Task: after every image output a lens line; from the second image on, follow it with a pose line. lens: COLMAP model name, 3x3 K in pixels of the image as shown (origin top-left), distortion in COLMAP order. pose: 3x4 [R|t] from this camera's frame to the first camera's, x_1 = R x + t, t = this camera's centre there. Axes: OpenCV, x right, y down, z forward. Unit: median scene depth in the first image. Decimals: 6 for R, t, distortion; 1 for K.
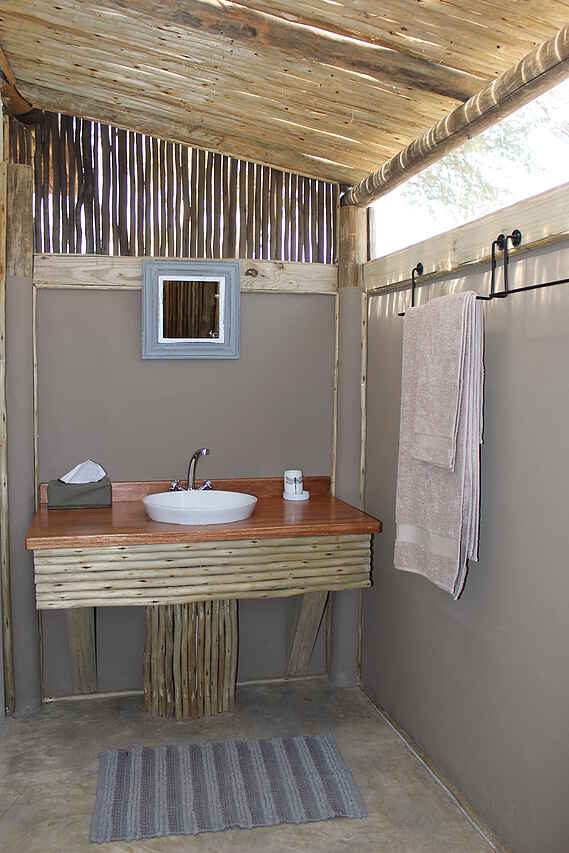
lens RADIAL K [[719.4, 0, 284.1], [0, 719.4, 439.0], [0, 0, 1]] dist [-0.000678, 0.000691]
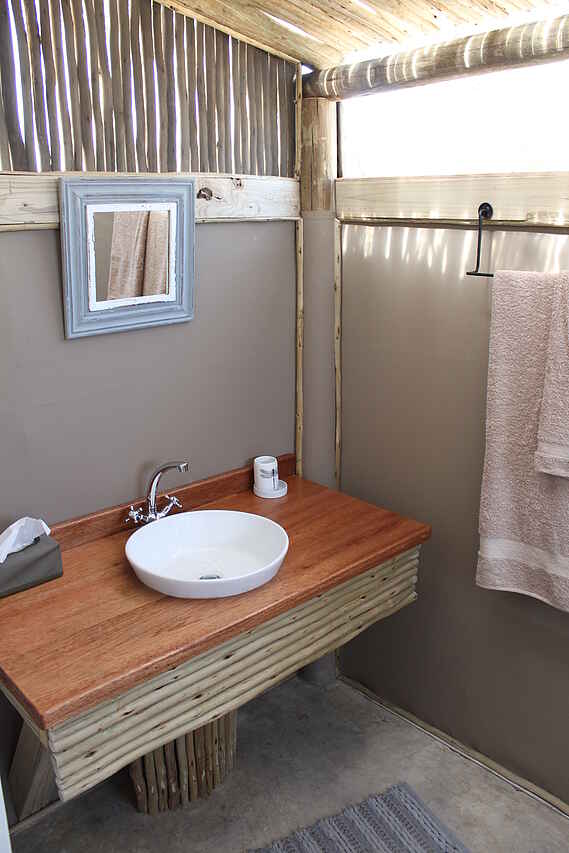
lens RADIAL K [[709.2, 0, 284.5], [0, 709.2, 426.5], [0, 0, 1]] dist [-0.083566, 0.122251]
pose [[0.876959, -0.151376, 0.456102, -0.317452], [0.054501, 0.974298, 0.218568, -0.157613], [-0.477466, -0.166817, 0.862670, 0.349449]]
